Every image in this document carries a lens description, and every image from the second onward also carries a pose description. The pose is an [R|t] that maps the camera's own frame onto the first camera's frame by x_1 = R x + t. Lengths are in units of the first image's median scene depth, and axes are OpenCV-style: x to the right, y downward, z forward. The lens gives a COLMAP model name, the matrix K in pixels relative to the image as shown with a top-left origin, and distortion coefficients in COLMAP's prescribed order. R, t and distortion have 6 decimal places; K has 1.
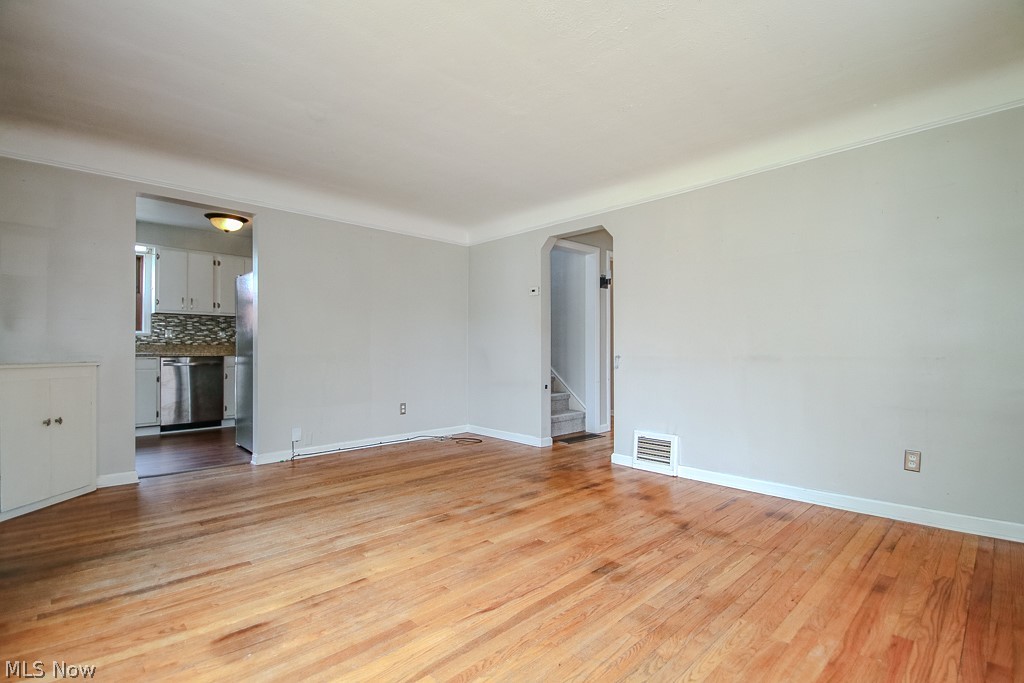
lens RADIAL K [[473.7, 0, 509.6], [0, 473.7, 346.0], [0, 0, 1]] dist [0.014523, -0.013980]
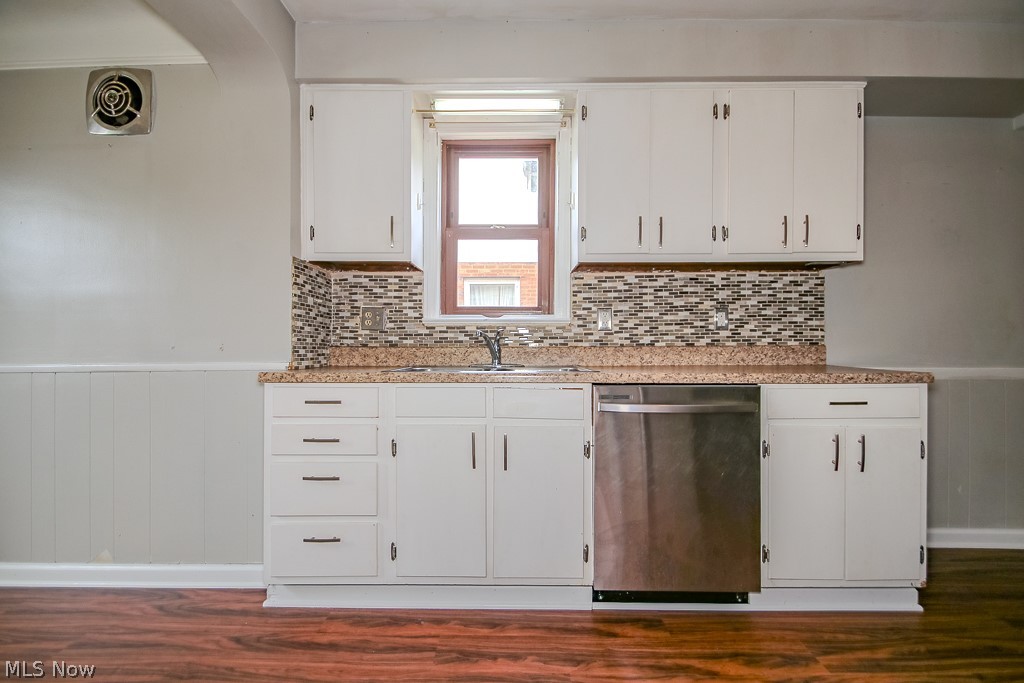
lens RADIAL K [[473.7, 0, 509.6], [0, 473.7, 346.0], [0, 0, 1]] dist [0.014523, -0.013980]
pose [[0.710670, -0.005700, -0.703503, -1.032015], [0.005647, 0.999981, -0.002397, -0.004742], [0.703503, -0.002269, 0.710688, 1.376438]]
